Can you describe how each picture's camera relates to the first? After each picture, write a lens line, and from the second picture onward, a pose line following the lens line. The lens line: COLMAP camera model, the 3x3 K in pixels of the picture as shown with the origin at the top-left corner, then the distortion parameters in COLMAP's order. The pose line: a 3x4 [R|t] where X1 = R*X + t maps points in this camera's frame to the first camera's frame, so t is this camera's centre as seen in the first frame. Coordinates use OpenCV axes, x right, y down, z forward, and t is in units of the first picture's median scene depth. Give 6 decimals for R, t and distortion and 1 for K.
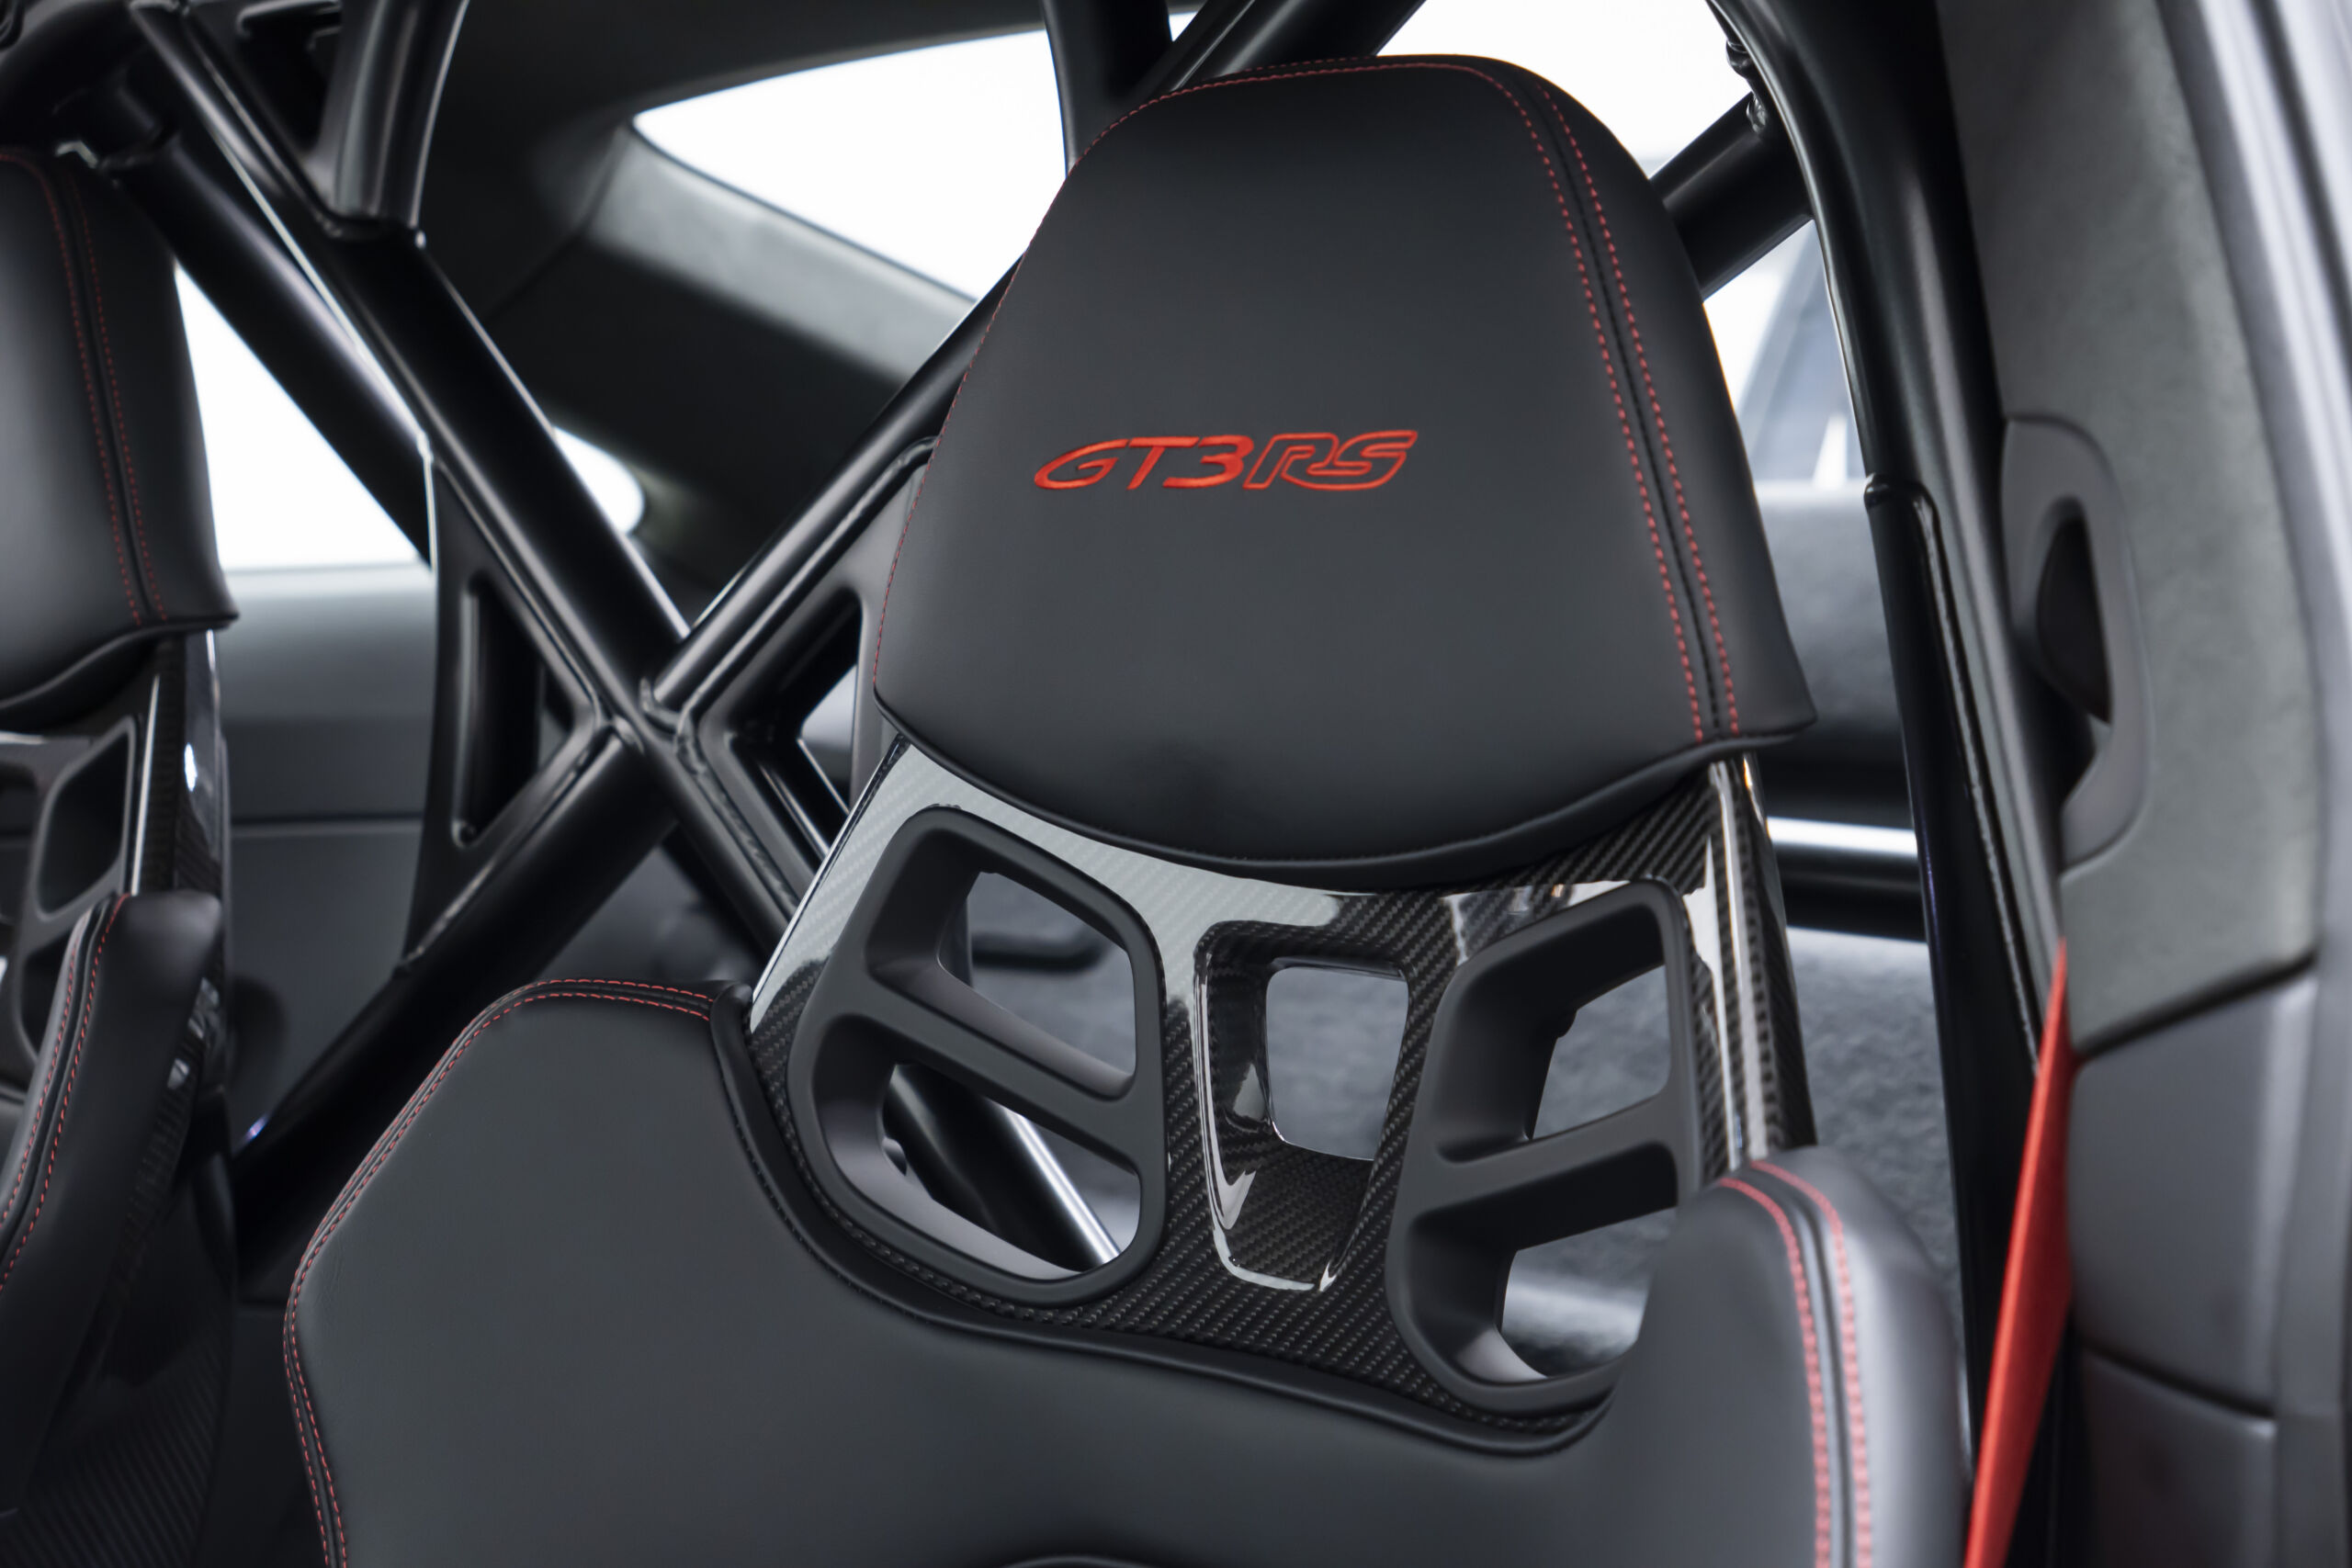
lens RADIAL K [[3835.6, 0, 1176.0], [0, 3835.6, 784.0], [0, 0, 1]] dist [0.254809, 0.016305]
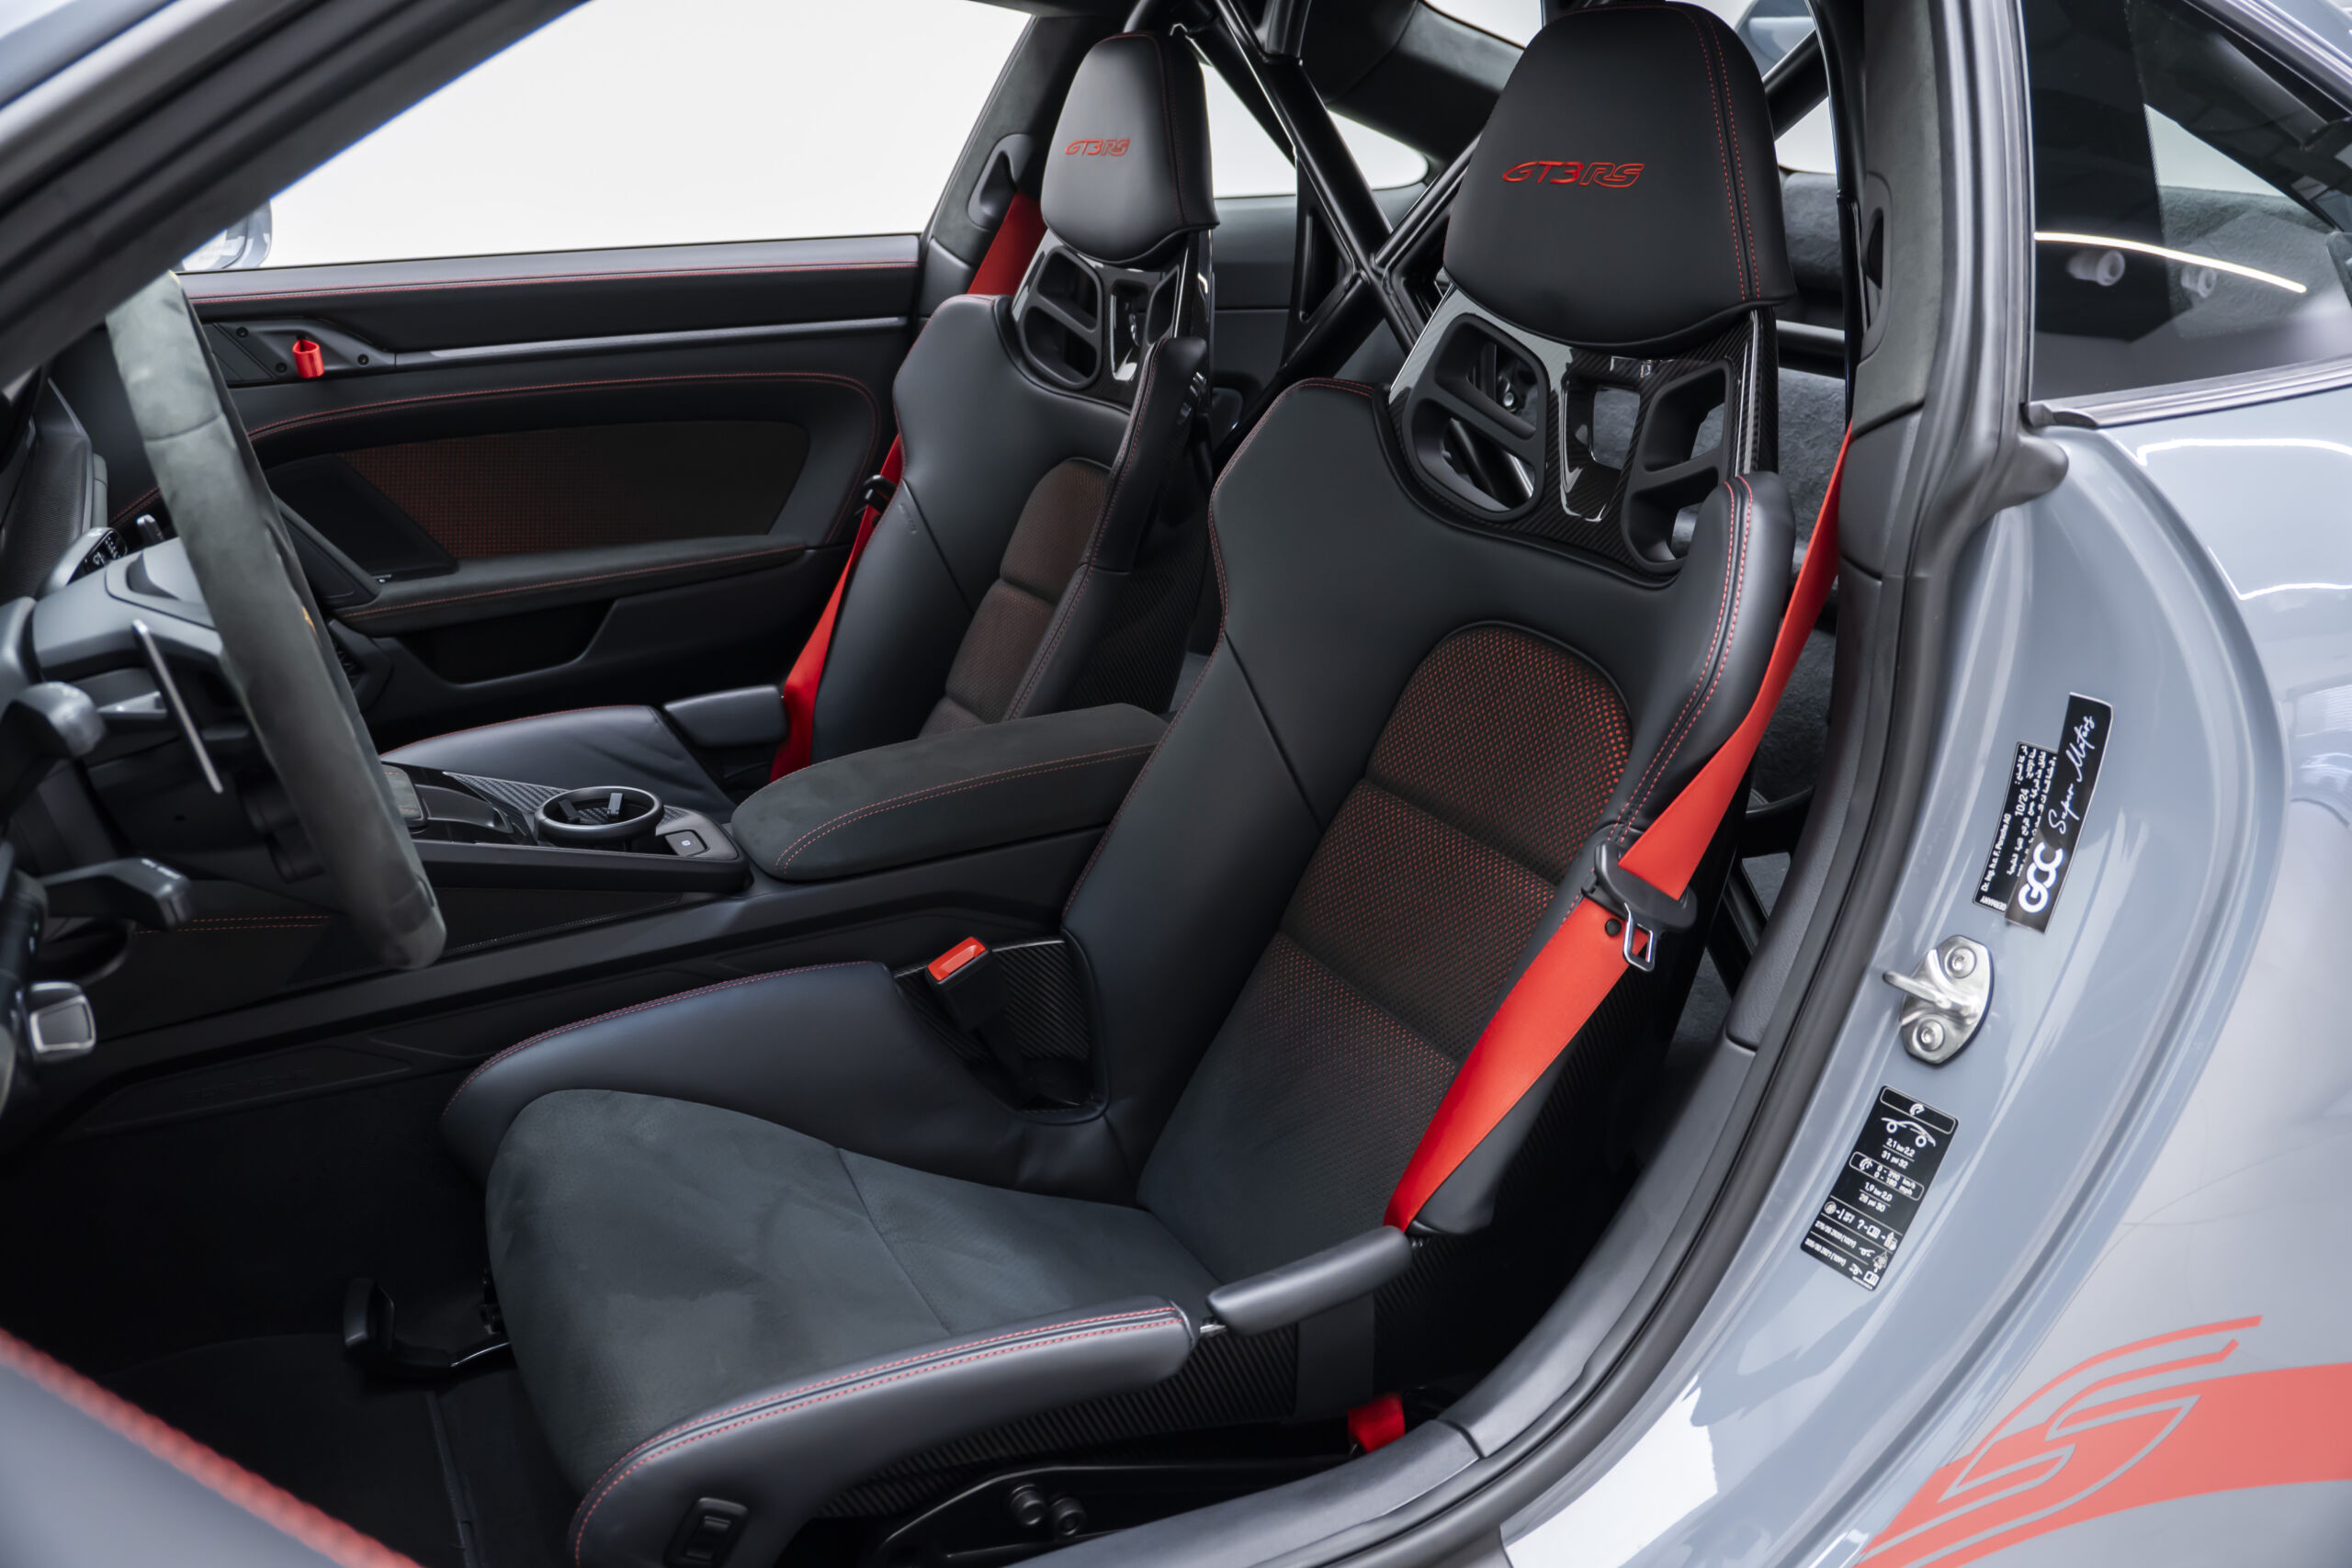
lens RADIAL K [[1886.7, 0, 1176.0], [0, 1886.7, 784.0], [0, 0, 1]] dist [-0.206936, 0.121058]
pose [[0.949773, 0.097119, -0.297489, 0.136702], [-0.016206, 0.964614, 0.263168, -0.012150], [0.312521, -0.245129, 0.917738, -0.184967]]
